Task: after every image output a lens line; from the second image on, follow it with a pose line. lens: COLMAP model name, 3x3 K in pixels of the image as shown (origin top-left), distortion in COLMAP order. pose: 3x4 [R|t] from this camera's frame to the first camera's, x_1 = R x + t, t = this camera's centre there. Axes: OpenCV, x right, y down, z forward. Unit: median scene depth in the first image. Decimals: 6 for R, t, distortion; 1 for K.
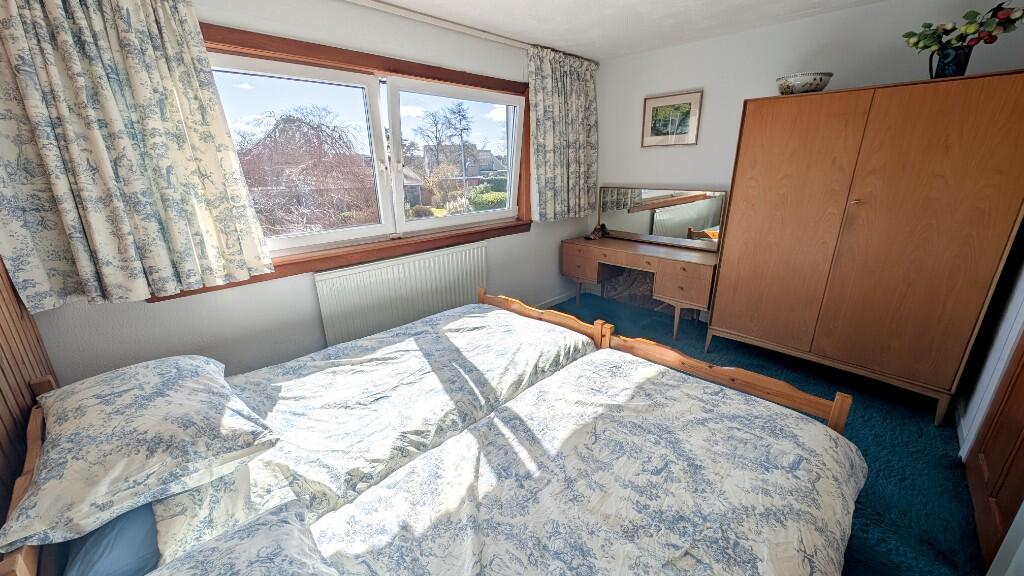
lens RADIAL K [[381.5, 0, 512.1], [0, 381.5, 285.7], [0, 0, 1]] dist [0.003508, -0.001241]
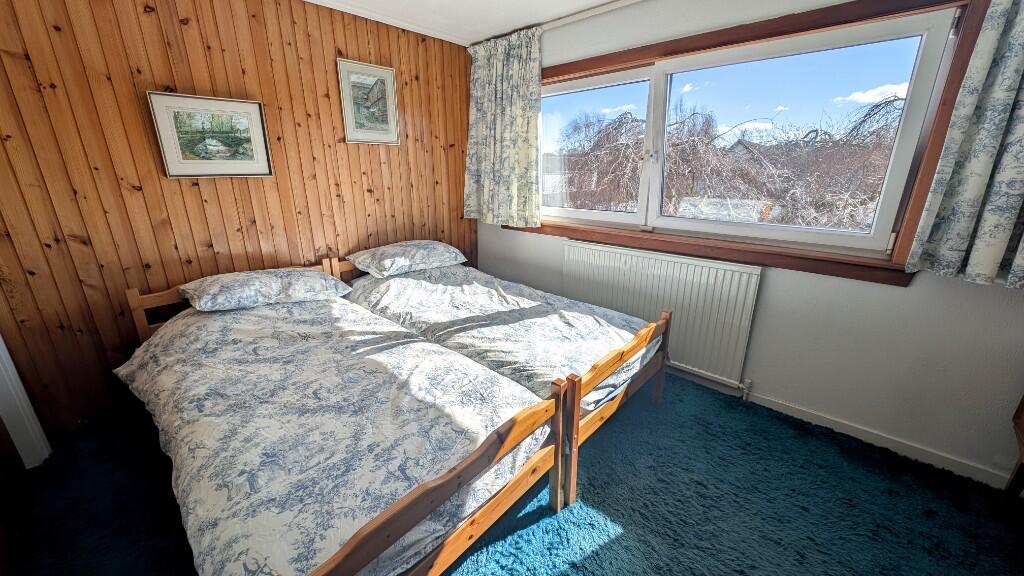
lens RADIAL K [[381.5, 0, 512.6], [0, 381.5, 280.8], [0, 0, 1]] dist [0.003508, -0.001241]
pose [[0.040571, 0.301727, -0.952531, 1.082729], [-0.302520, 0.912280, 0.276092, -0.290591], [0.952279, 0.276958, 0.128290, 0.976440]]
